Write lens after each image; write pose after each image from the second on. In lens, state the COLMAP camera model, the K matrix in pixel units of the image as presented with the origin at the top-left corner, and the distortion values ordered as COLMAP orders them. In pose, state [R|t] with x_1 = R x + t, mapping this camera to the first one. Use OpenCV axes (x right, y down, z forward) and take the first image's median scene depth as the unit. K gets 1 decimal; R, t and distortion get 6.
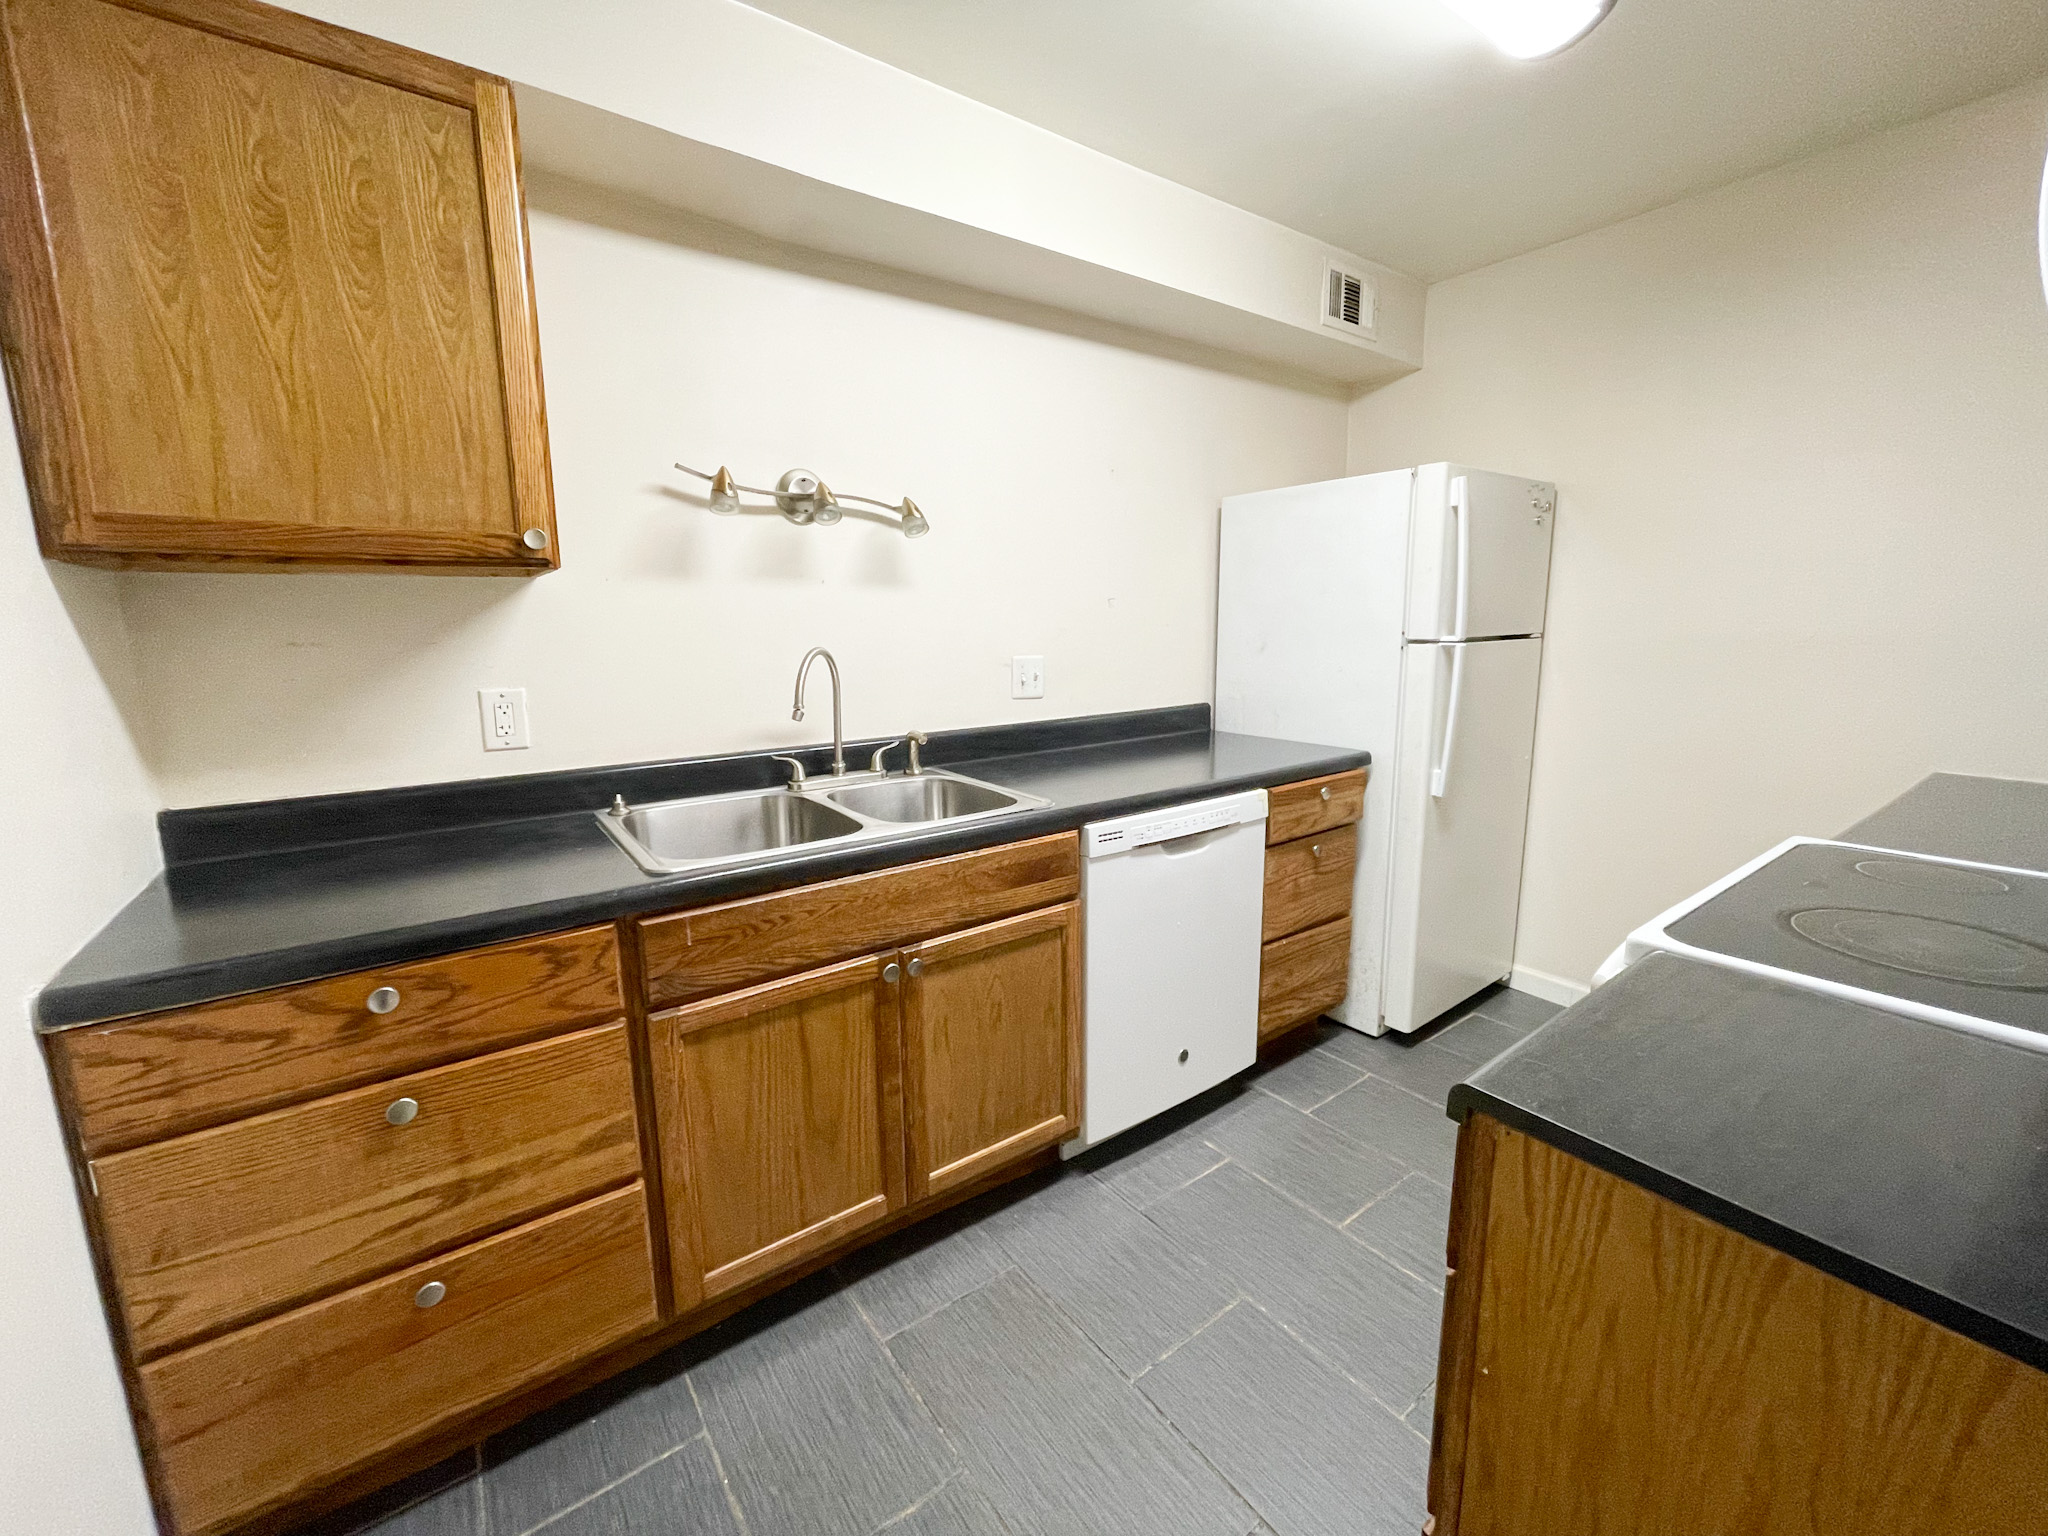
lens RADIAL K [[827.7, 0, 1005.4], [0, 827.7, 757.2], [0, 0, 1]] dist [-0.001654, 0.000480]
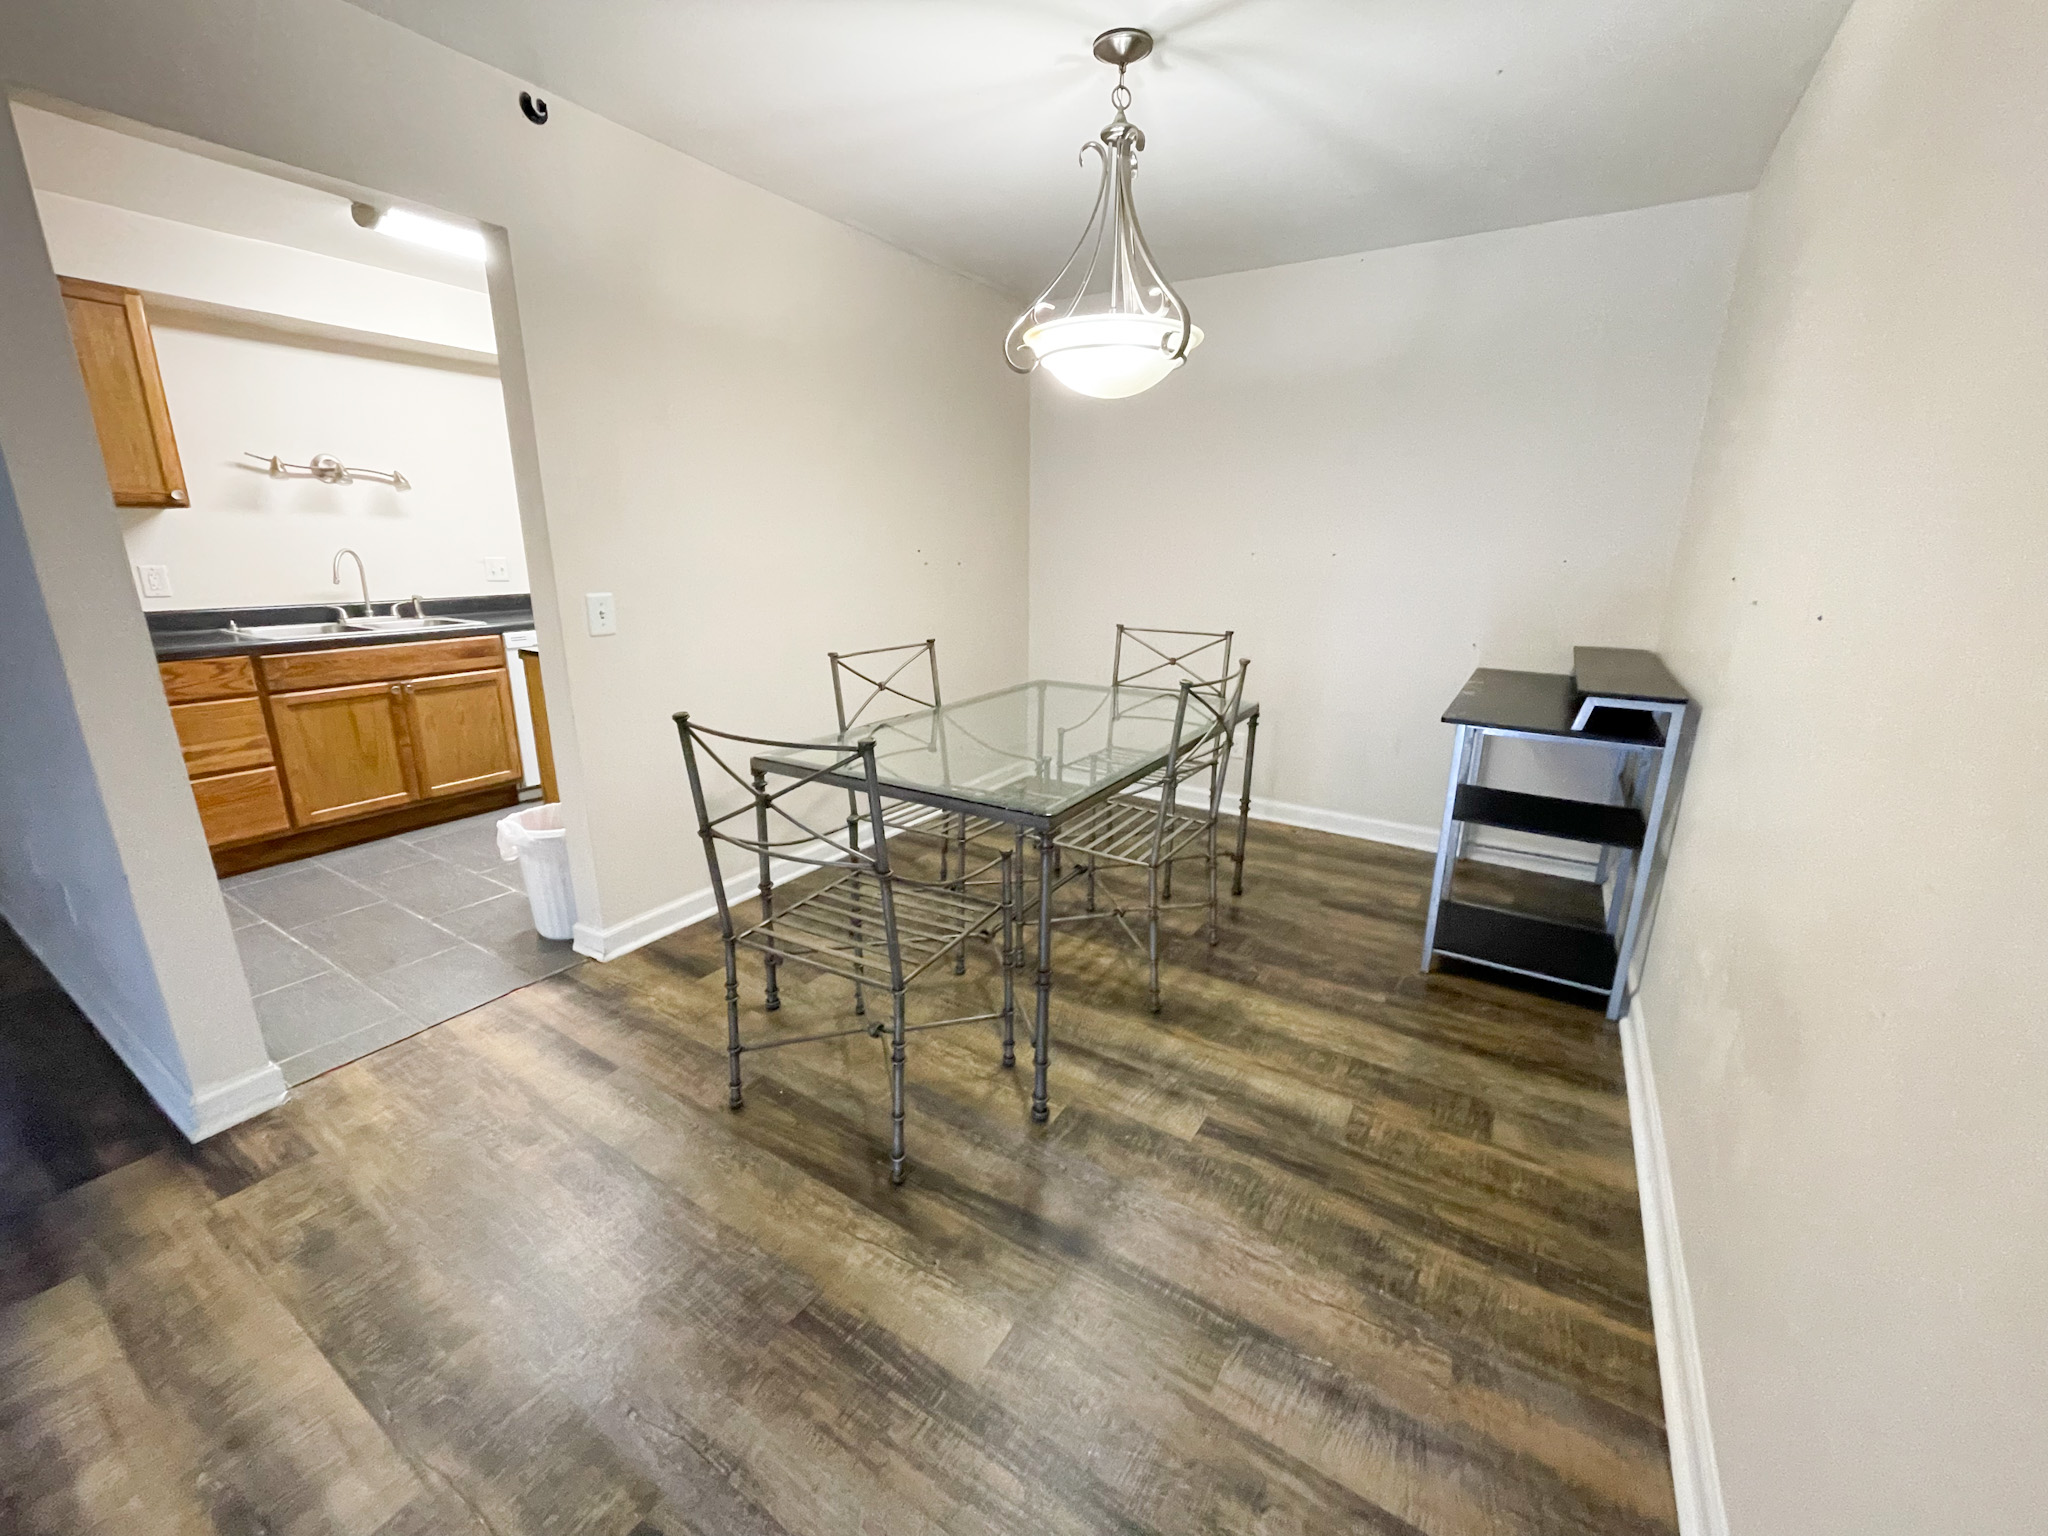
lens RADIAL K [[827.7, 0, 1015.0], [0, 827.7, 756.4], [0, 0, 1]] dist [-0.001654, 0.000480]
pose [[0.923475, -0.076775, 0.375898, 0.636204], [0.044816, 0.994652, 0.093054, 0.337255], [-0.381032, -0.069087, 0.921977, -1.991652]]
